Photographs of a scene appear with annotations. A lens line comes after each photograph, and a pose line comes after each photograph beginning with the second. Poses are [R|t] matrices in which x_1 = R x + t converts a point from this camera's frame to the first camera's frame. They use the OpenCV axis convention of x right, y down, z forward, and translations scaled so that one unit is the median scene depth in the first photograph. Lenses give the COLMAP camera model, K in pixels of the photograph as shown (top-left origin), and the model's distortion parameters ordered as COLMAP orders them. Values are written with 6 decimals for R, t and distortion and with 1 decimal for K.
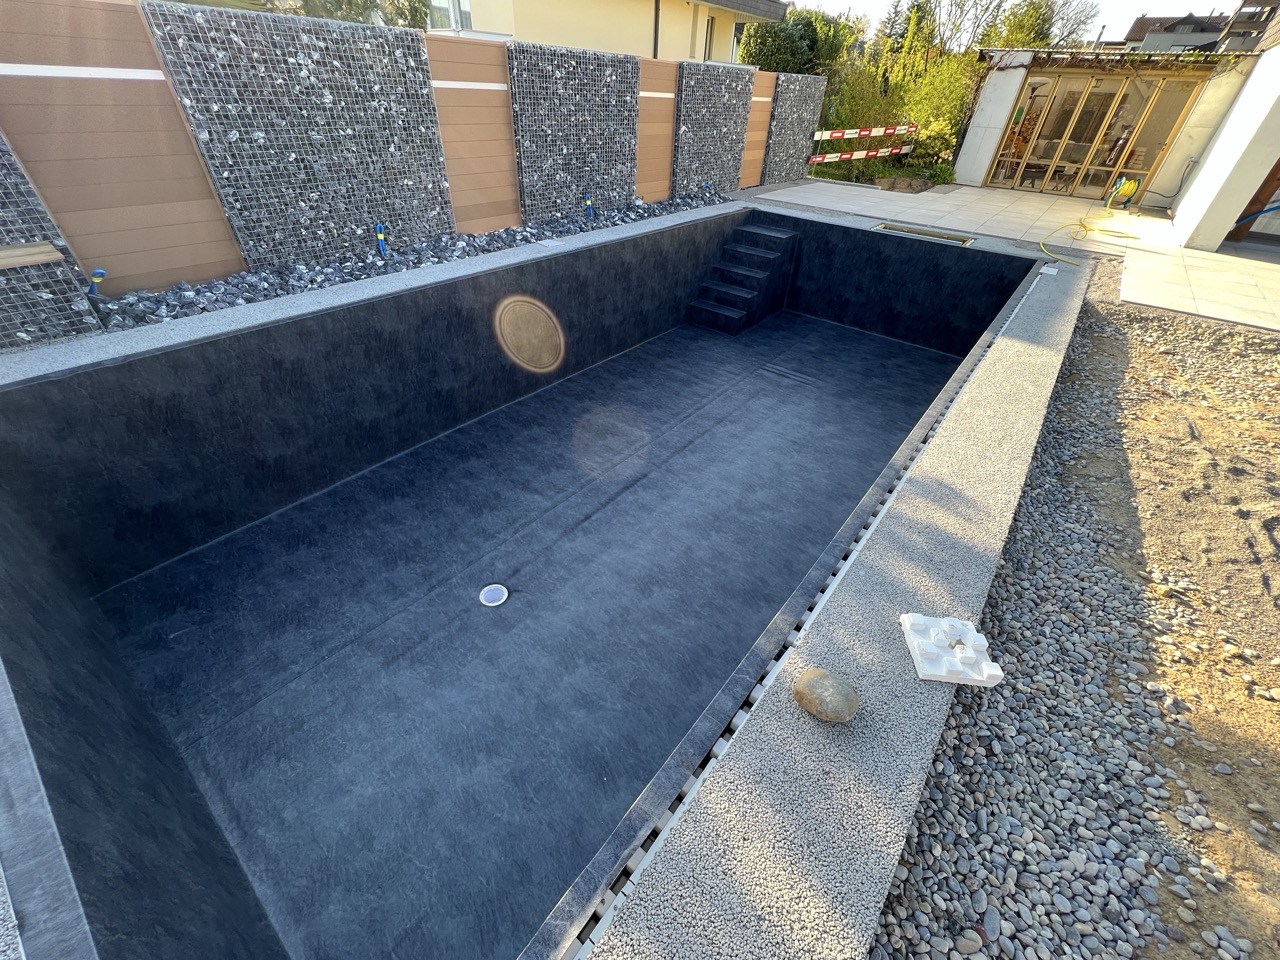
lens RADIAL K [[516.2, 0, 640.2], [0, 516.2, 485.4], [0, 0, 1]] dist [-0.004315, 0.000635]
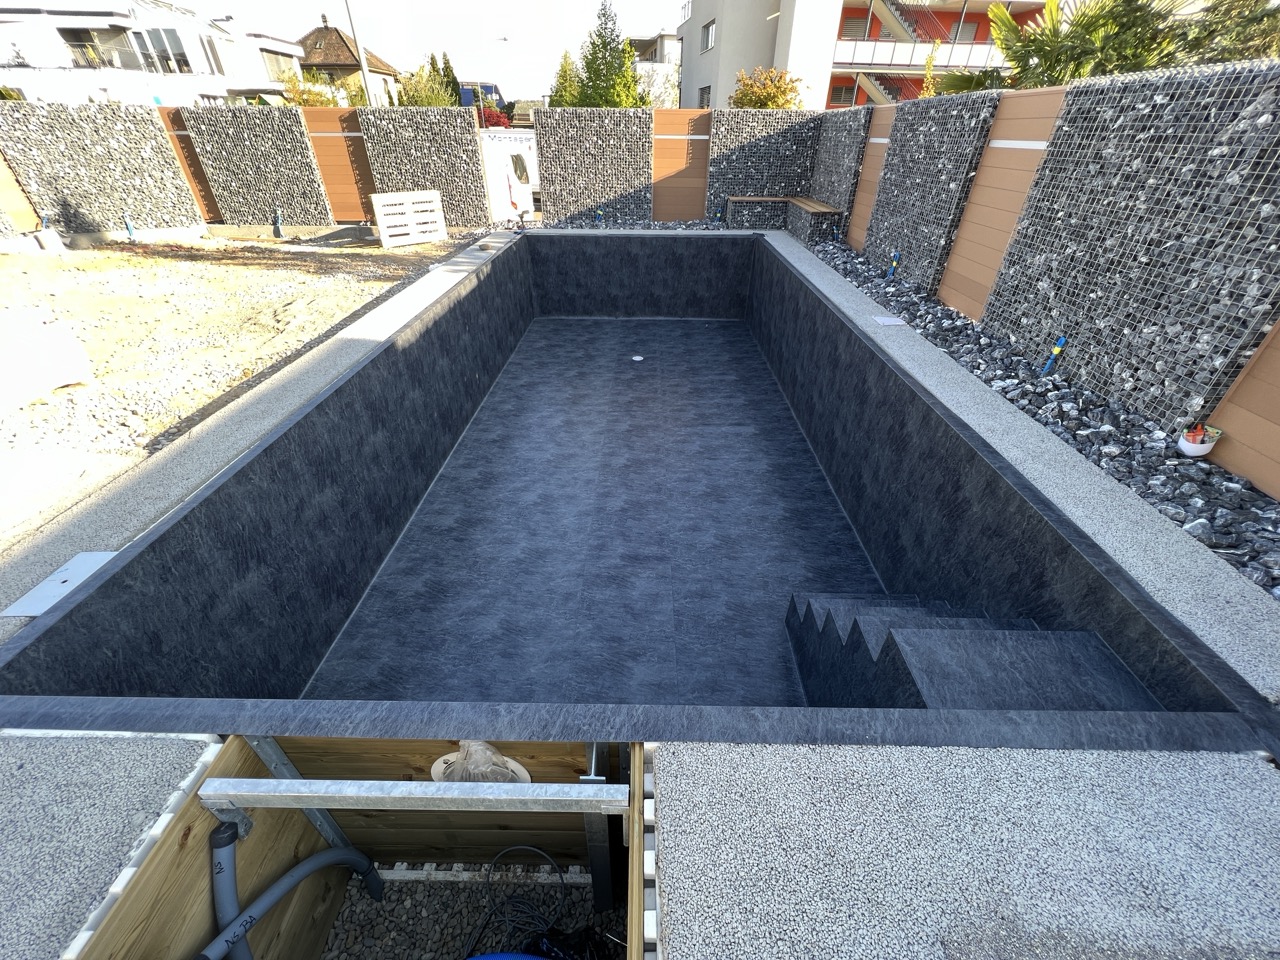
lens RADIAL K [[512.9, 0, 643.4], [0, 512.9, 484.0], [0, 0, 1]] dist [-0.002275, 0.000473]
pose [[-0.784247, 0.311222, -0.536747, 0.519807], [-0.411096, 0.387300, 0.825226, -0.698734], [0.464711, 0.867836, -0.175797, 0.937424]]
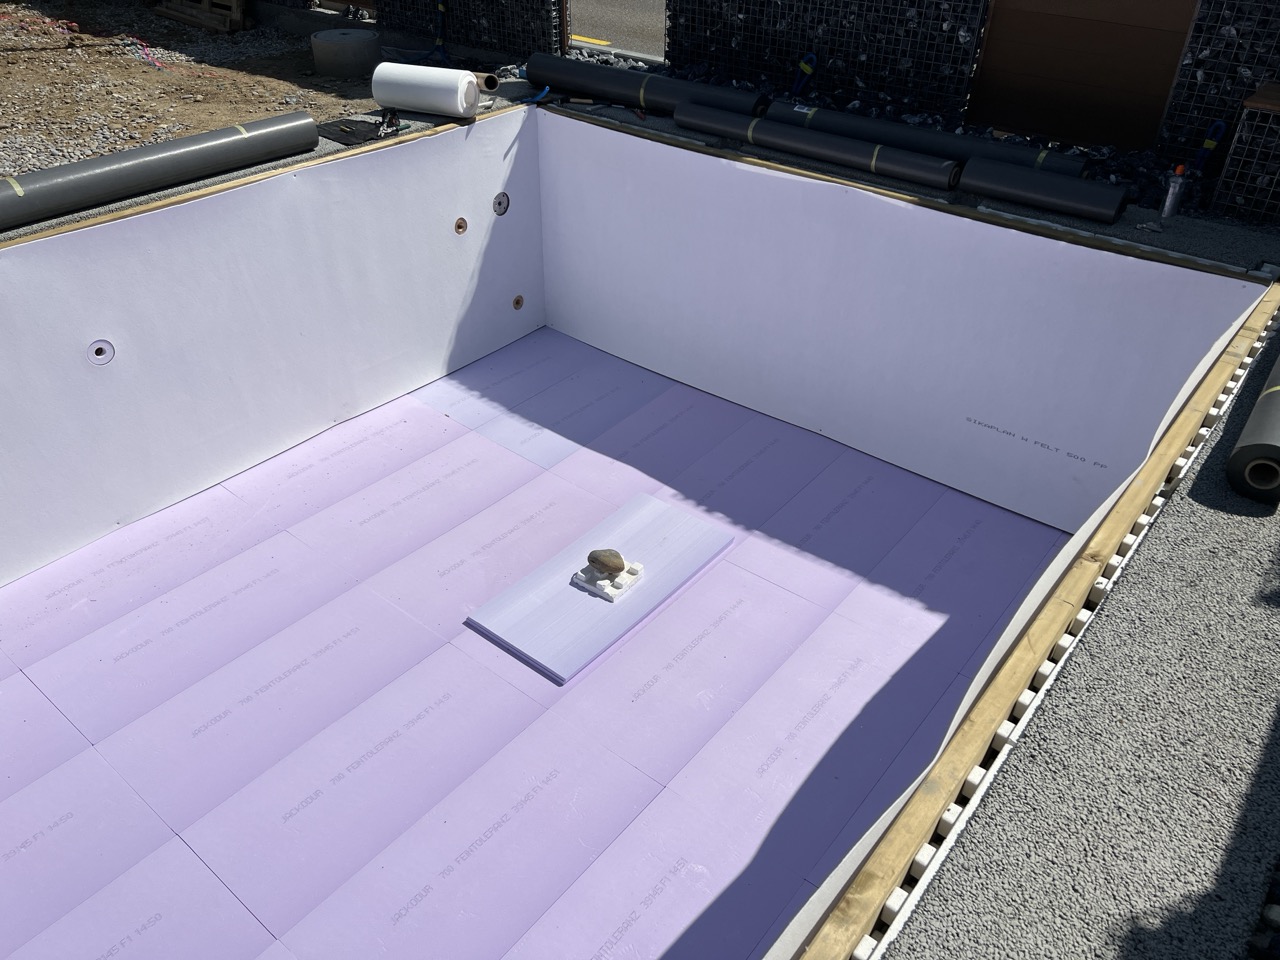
lens RADIAL K [[963.1, 0, 634.6], [0, 963.1, 484.1], [0, 0, 1]] dist [0.049571, -0.053963]
pose [[-0.998437, -0.049947, -0.025081, -0.155699], [-0.038562, 0.290795, 0.956008, -0.495640], [-0.040456, 0.955481, -0.292266, 0.619553]]
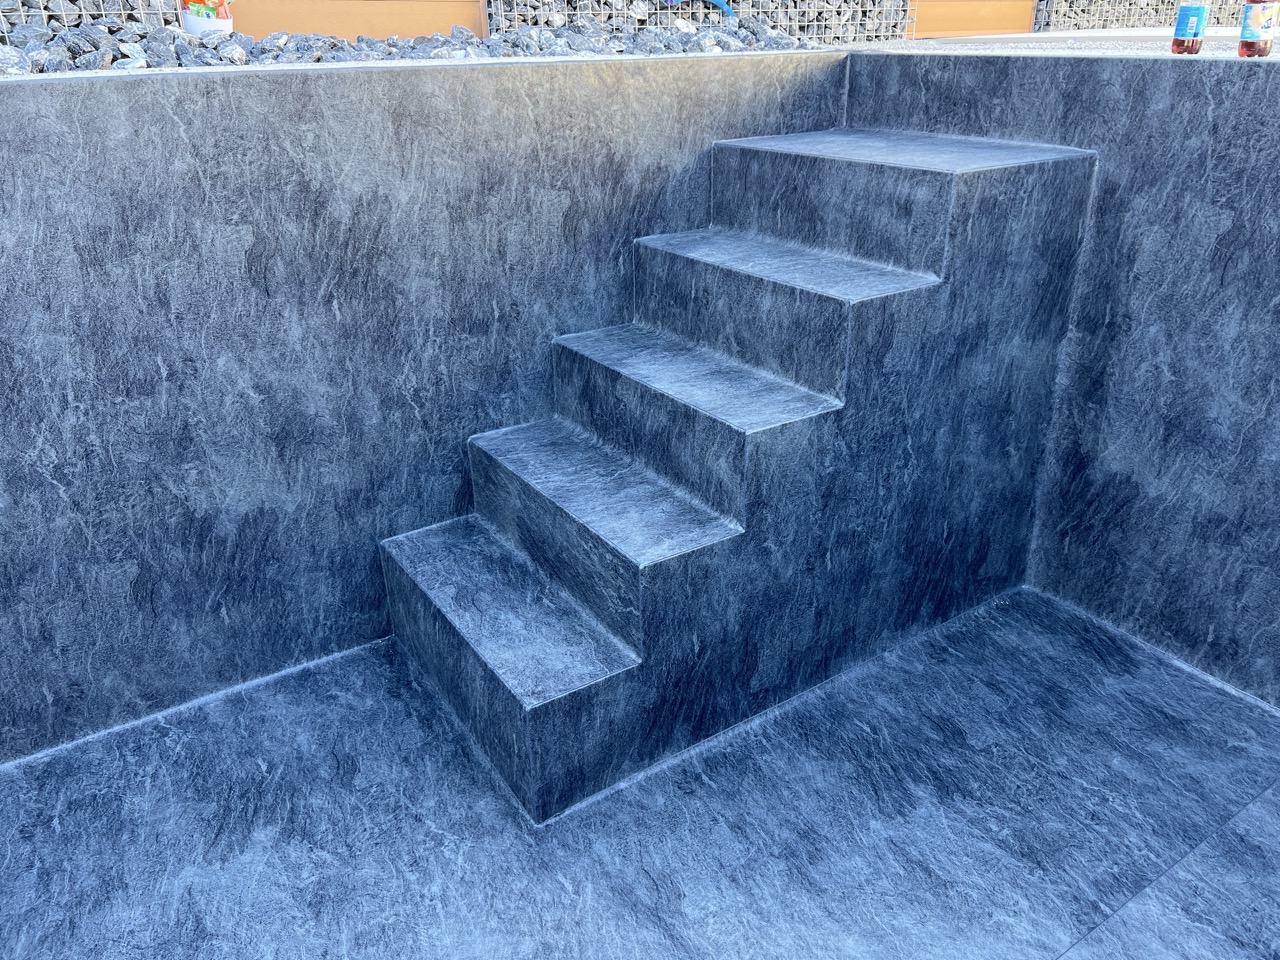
lens RADIAL K [[963.1, 0, 642.2], [0, 963.1, 477.7], [0, 0, 1]] dist [0.049571, -0.053963]
pose [[0.950693, 0.074073, -0.301158, 0.289769], [-0.141906, 0.967340, -0.210038, -0.336165], [0.275764, 0.242418, 0.930155, 0.762060]]
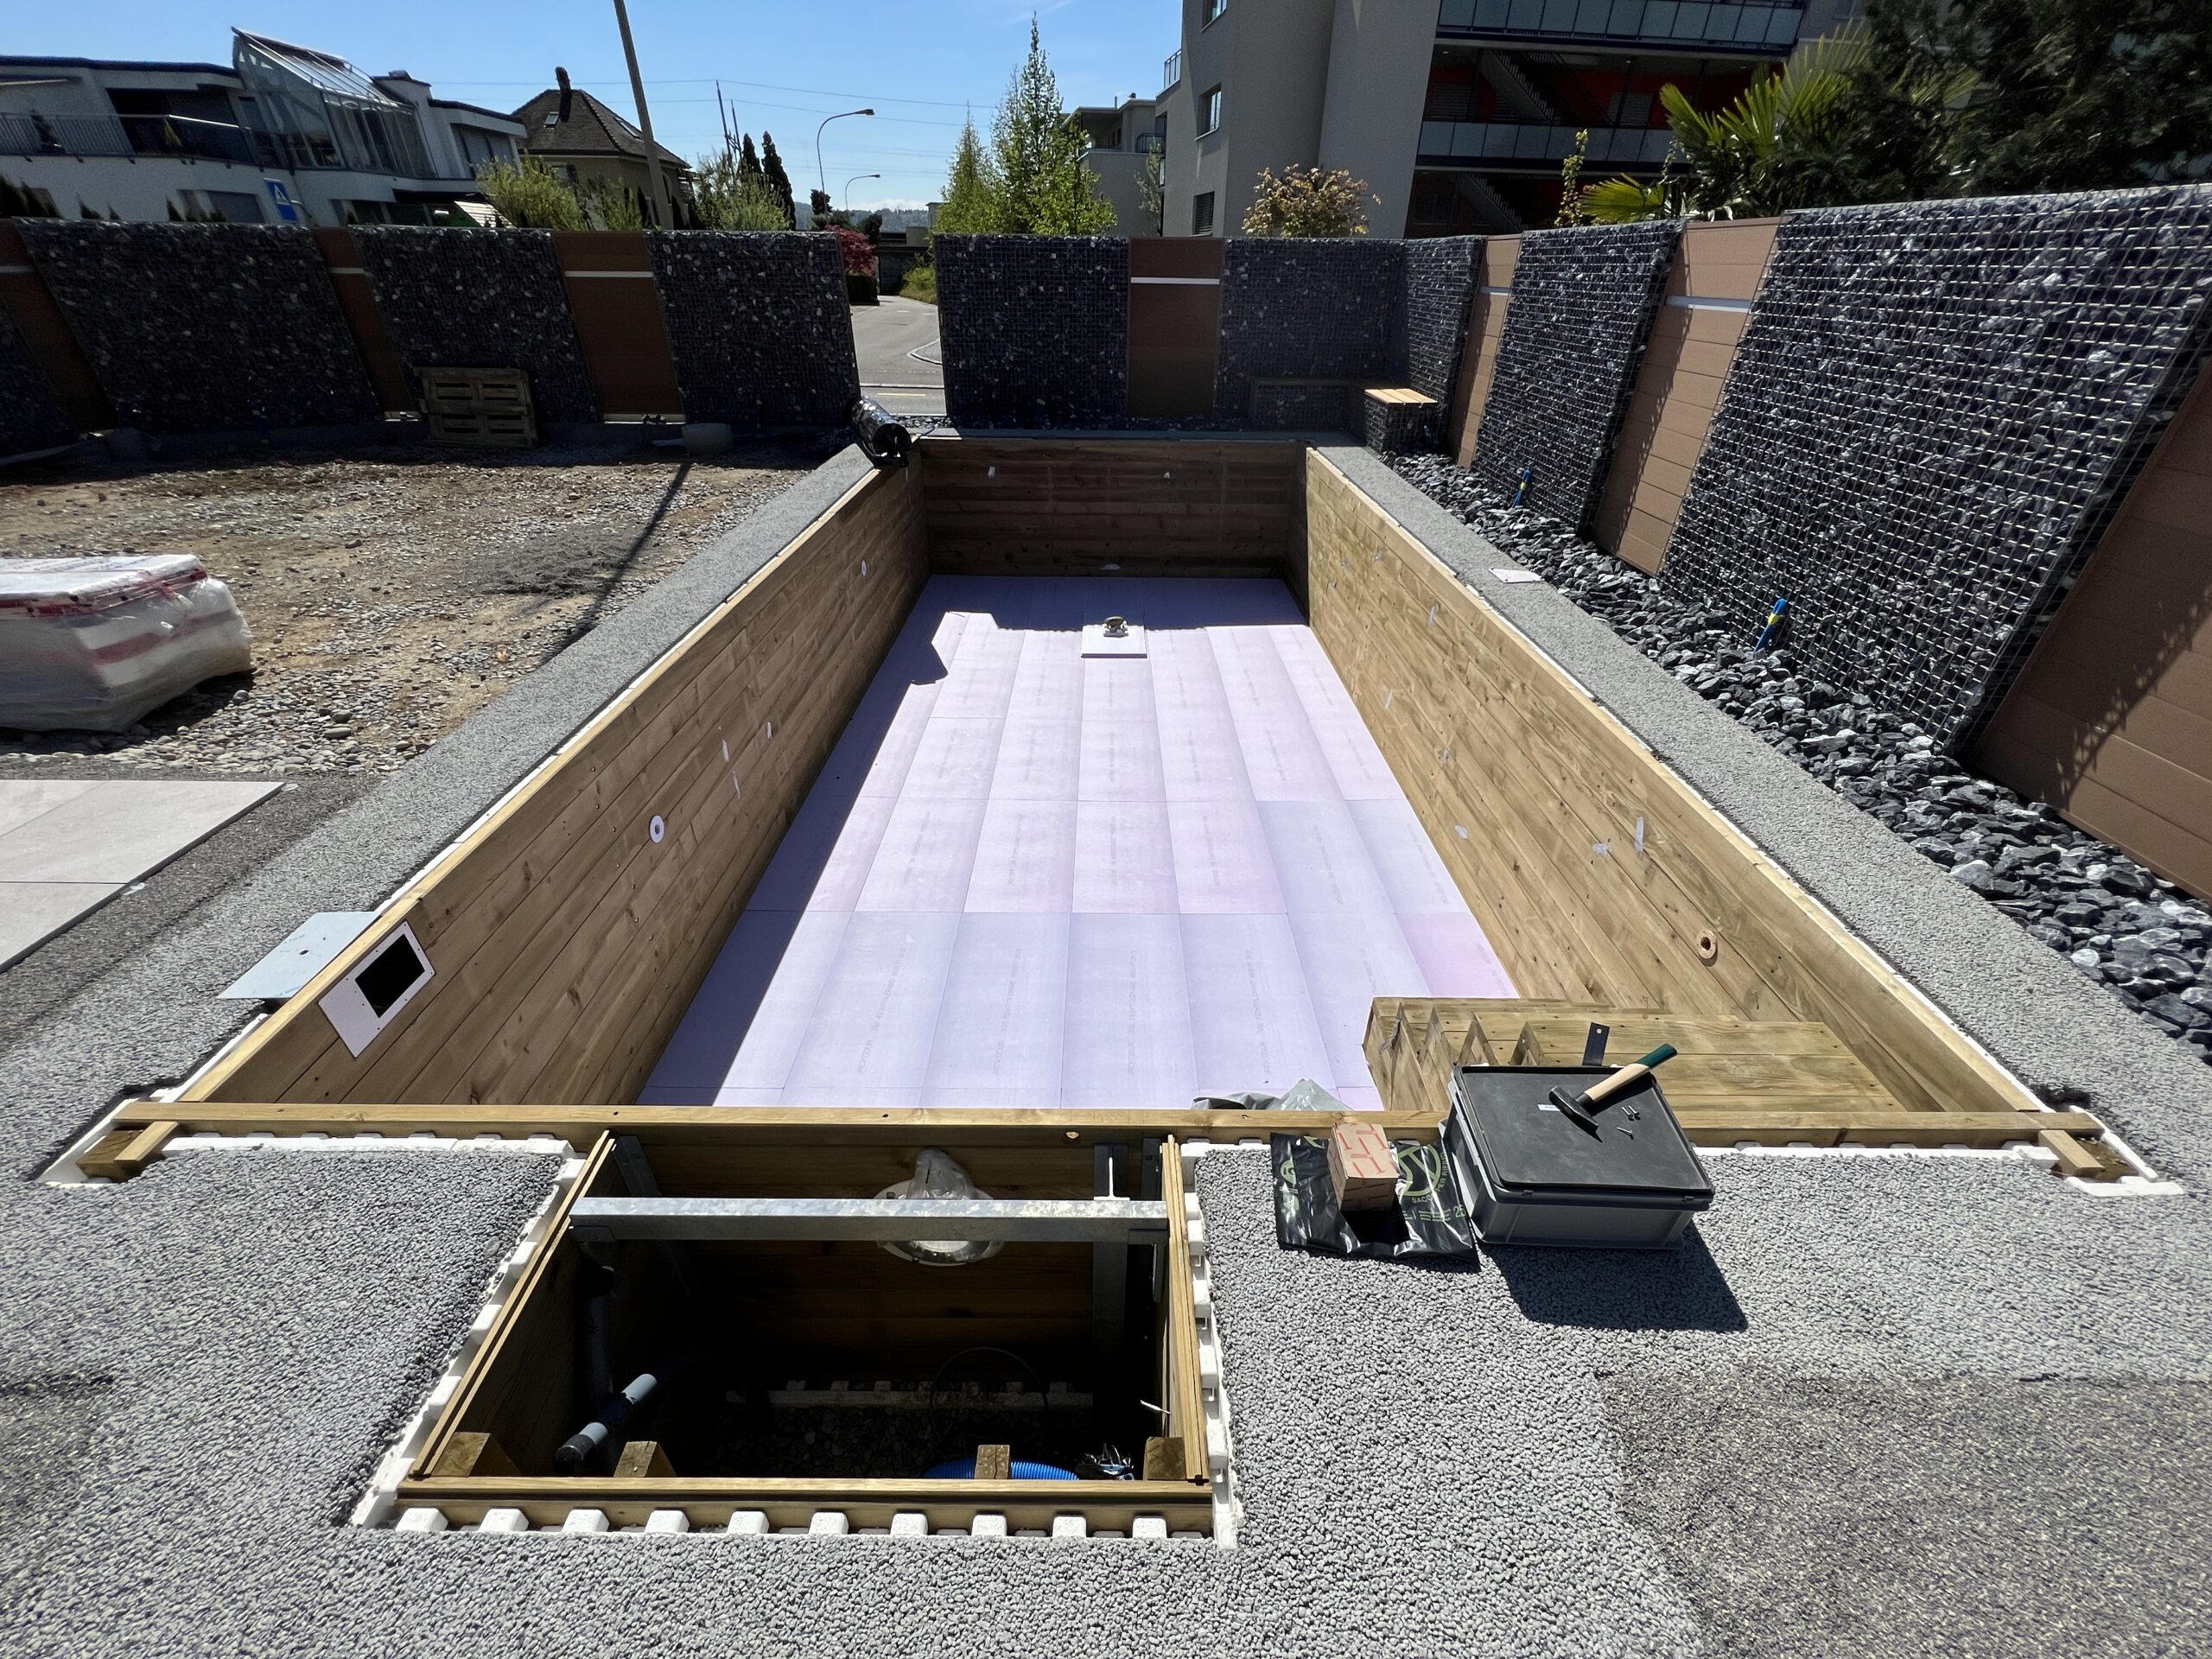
lens RADIAL K [[886.4, 0, 1113.2], [0, 886.4, 835.9], [0, 0, 1]] dist [-0.002275, 0.000473]
pose [[-0.774908, 0.299366, -0.556685, 0.569056], [-0.420807, 0.412830, 0.807770, -0.721704], [0.471635, 0.860204, -0.193930, 0.953185]]
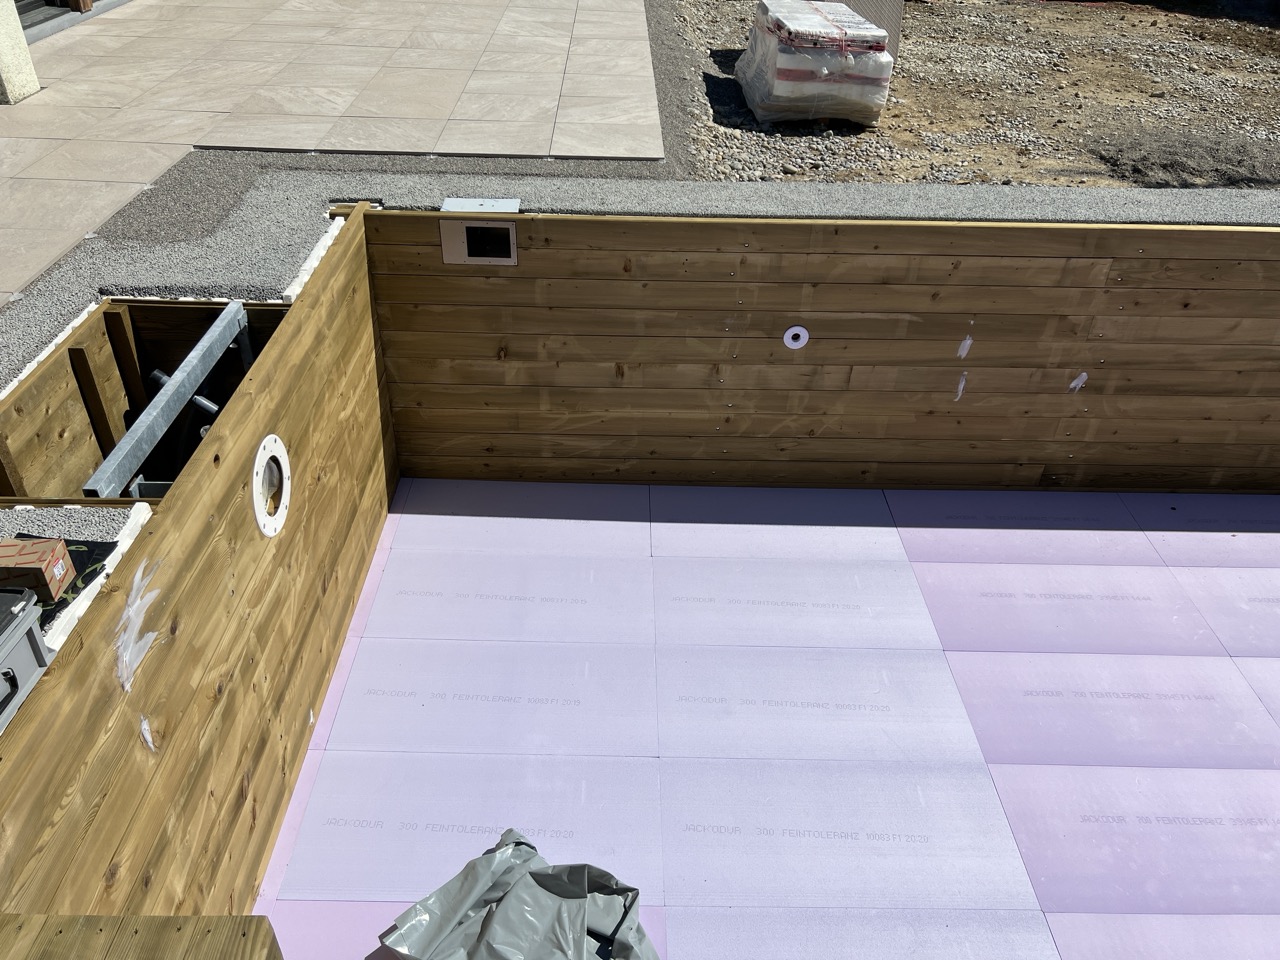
lens RADIAL K [[963.1, 0, 644.6], [0, 963.1, 482.6], [0, 0, 1]] dist [0.049571, -0.053963]
pose [[-0.634179, -0.489423, 0.598567, 0.131787], [0.430434, 0.419623, 0.799151, -0.688052], [-0.642296, 0.764449, -0.055452, 0.890663]]
